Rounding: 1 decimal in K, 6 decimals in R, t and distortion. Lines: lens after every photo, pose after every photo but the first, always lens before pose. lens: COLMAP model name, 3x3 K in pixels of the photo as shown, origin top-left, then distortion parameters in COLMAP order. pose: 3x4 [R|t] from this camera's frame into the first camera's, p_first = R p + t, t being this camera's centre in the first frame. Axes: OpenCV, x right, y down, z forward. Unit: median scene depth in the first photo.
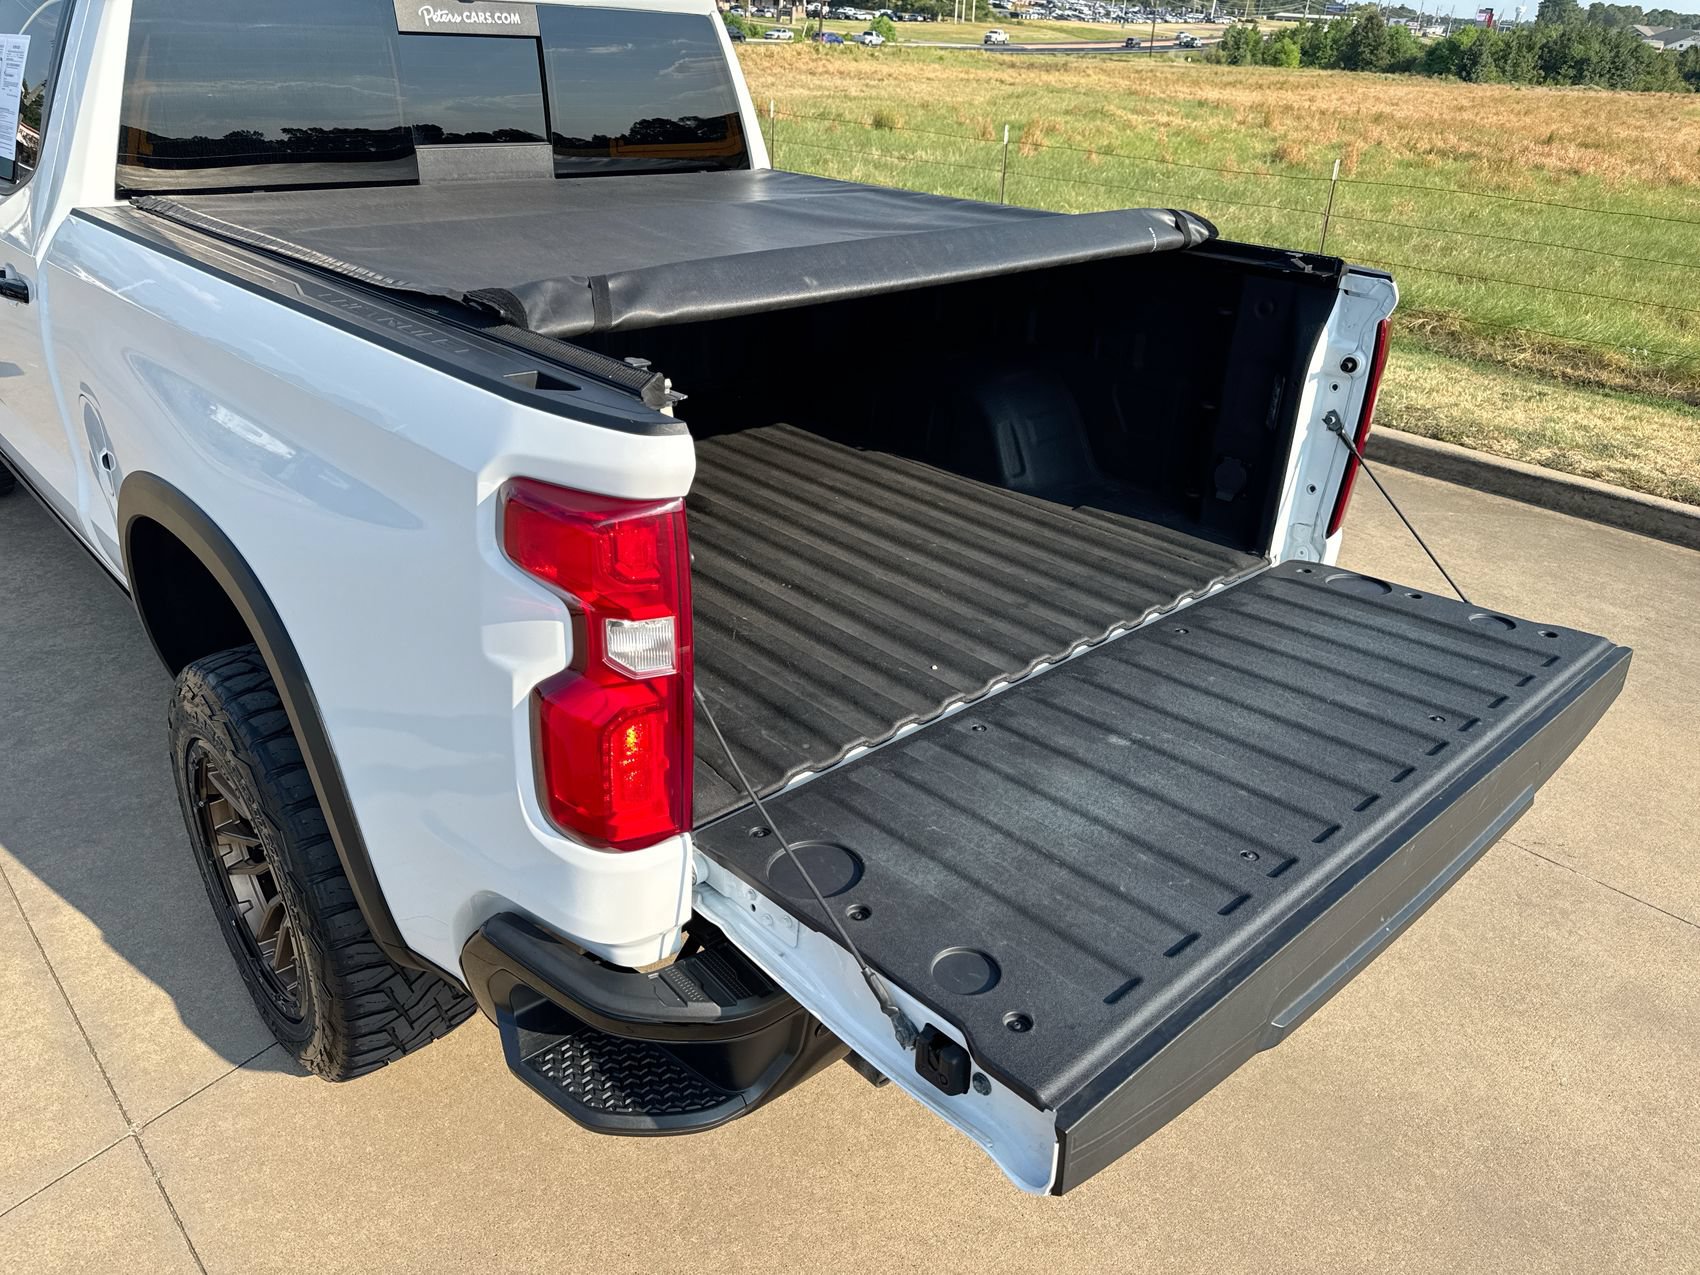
lens RADIAL K [[1212.4, 0, 850.0], [0, 1212.4, 637.5], [0, 0, 1]] dist [0.010142, -0.000592]
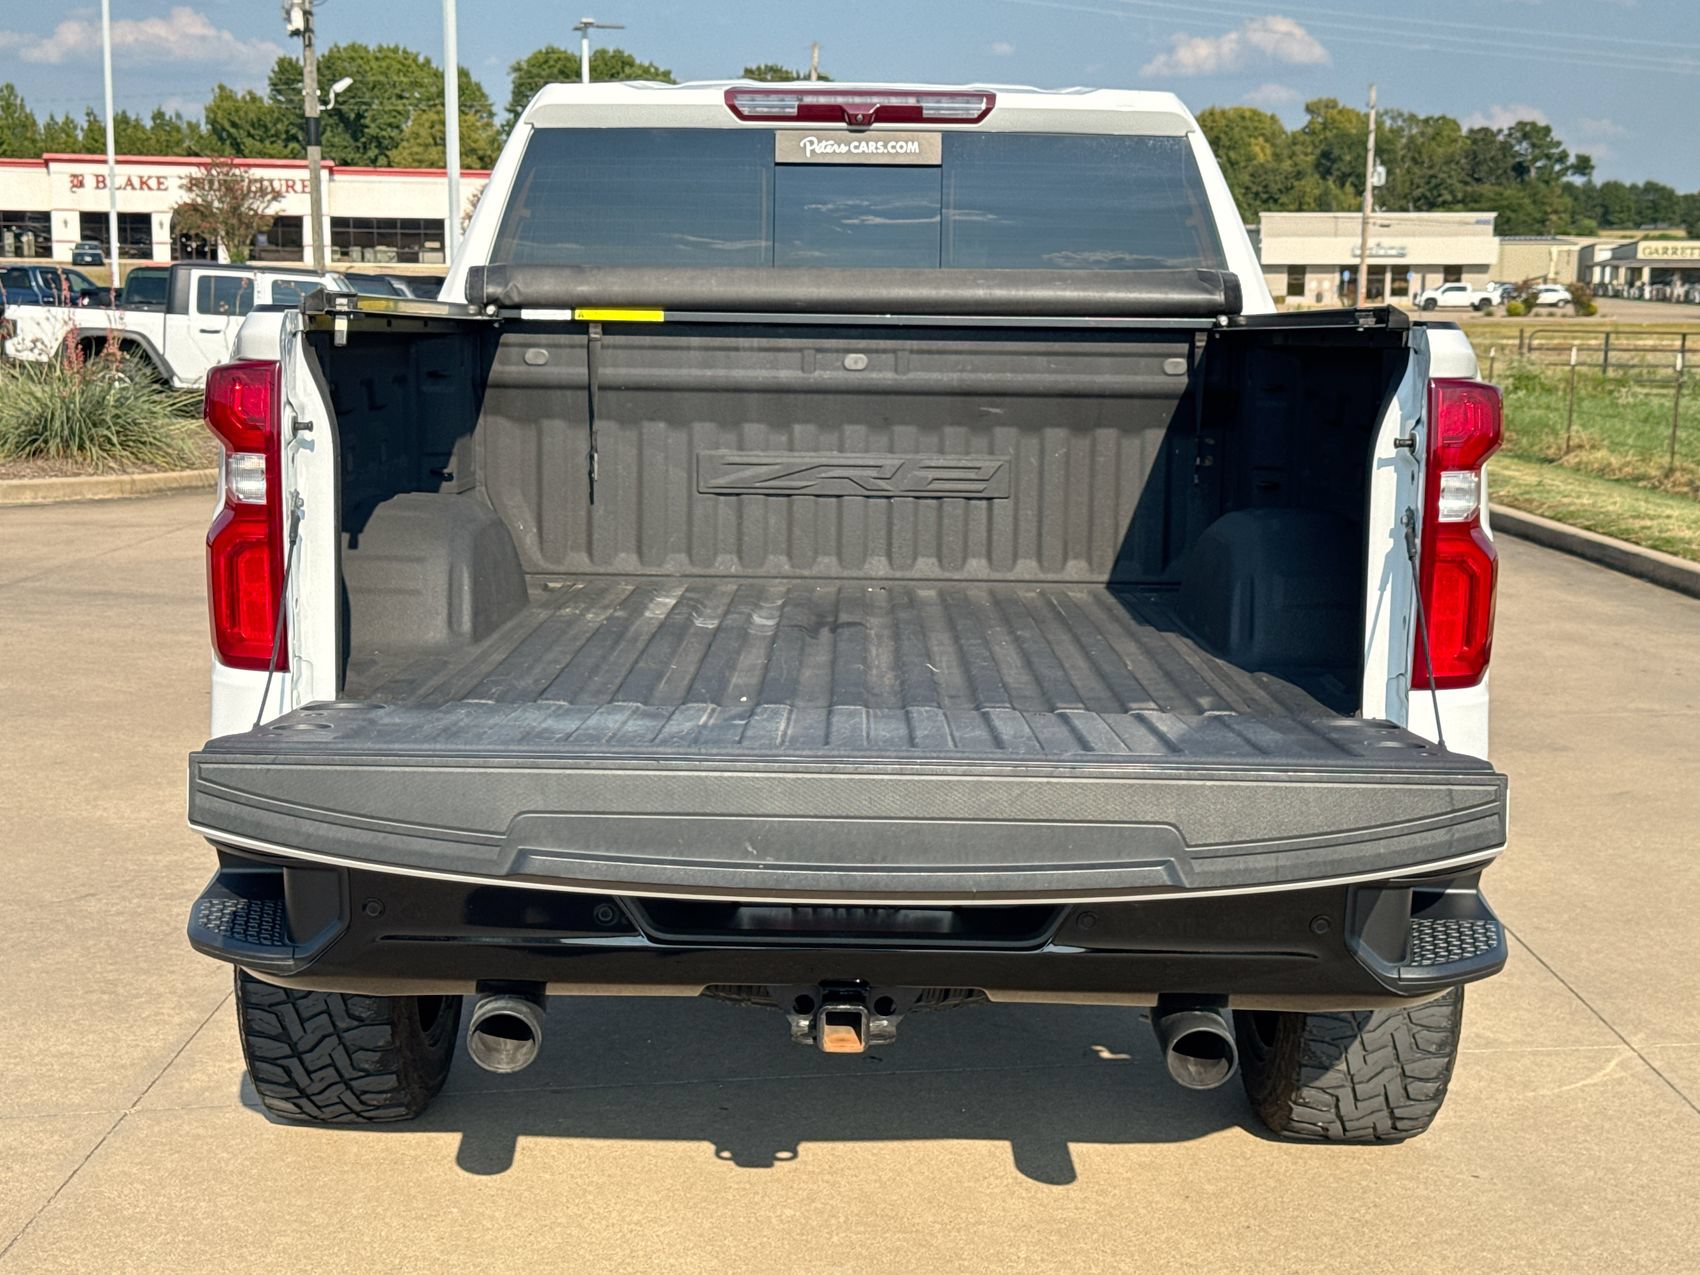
lens RADIAL K [[2558.5, 0, 850.0], [0, 2558.5, 637.5], [0, 0, 1]] dist [0.126304, 0.005818]
pose [[0.733945, 0.059819, -0.676570, 0.373414], [-0.296708, 0.924279, -0.240150, 0.113090], [0.610974, 0.377001, 0.696119, -0.085376]]
